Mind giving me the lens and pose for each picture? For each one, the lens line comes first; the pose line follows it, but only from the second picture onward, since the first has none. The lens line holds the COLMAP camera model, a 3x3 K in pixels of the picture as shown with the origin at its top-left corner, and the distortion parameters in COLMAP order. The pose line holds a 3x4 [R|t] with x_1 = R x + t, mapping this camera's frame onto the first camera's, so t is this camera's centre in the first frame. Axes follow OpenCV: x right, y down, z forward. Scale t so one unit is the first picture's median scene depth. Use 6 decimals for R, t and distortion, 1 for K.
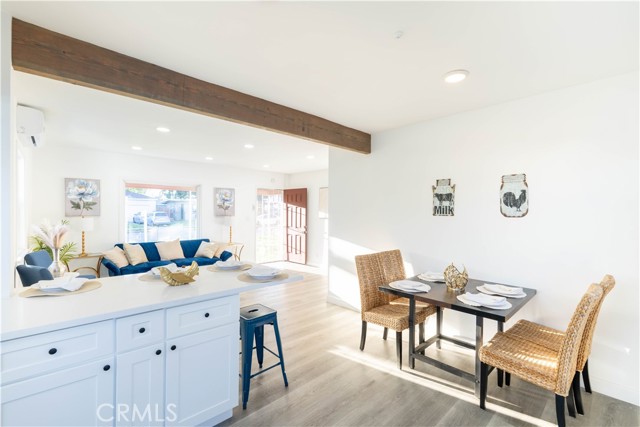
lens RADIAL K [[280.3, 0, 319.6], [0, 280.3, 216.2], [0, 0, 1]] dist [-0.013598, 0.000658]
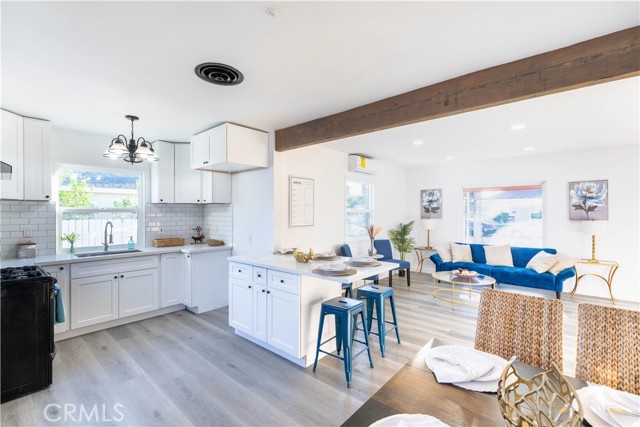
lens RADIAL K [[280.3, 0, 320.5], [0, 280.3, 214.7], [0, 0, 1]] dist [-0.013598, 0.000658]
pose [[0.104353, -0.004225, -0.994531, 0.364291], [-0.014328, 0.999881, -0.005751, -0.001571], [0.994437, 0.014850, 0.104280, 0.331252]]
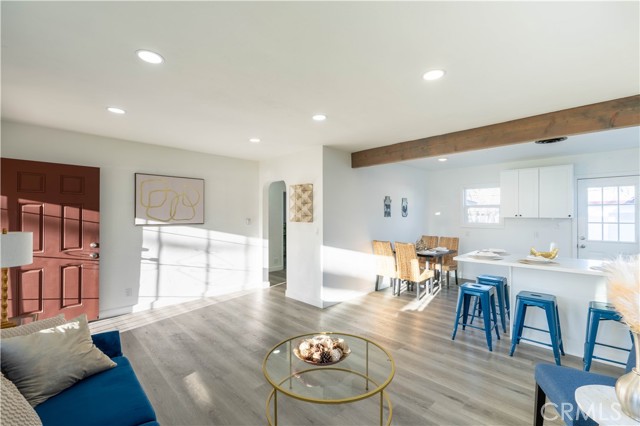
lens RADIAL K [[280.3, 0, 317.0], [0, 280.3, 207.6], [0, 0, 1]] dist [-0.013598, 0.000658]
pose [[-0.018714, 0.015223, 0.999709, -0.770725], [0.012485, 0.999810, -0.014991, -0.022498], [-0.999747, 0.012201, -0.018900, 0.852986]]
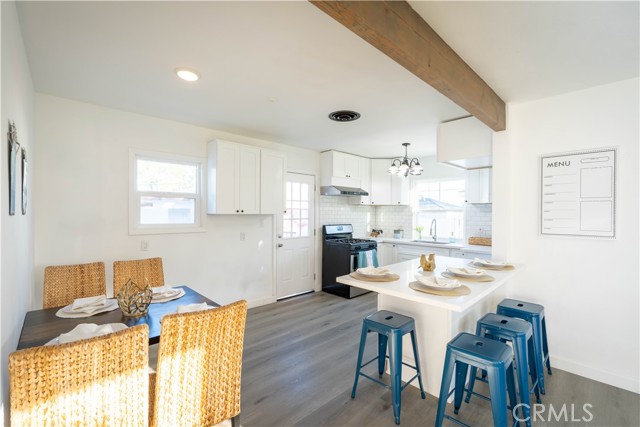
lens RADIAL K [[280.3, 0, 322.2], [0, 280.3, 214.0], [0, 0, 1]] dist [-0.013598, 0.000658]
pose [[-0.999738, -0.015623, -0.016751, 0.011624], [-0.015979, 0.999645, 0.021319, -0.011642], [0.016412, 0.021581, -0.999632, 0.802419]]
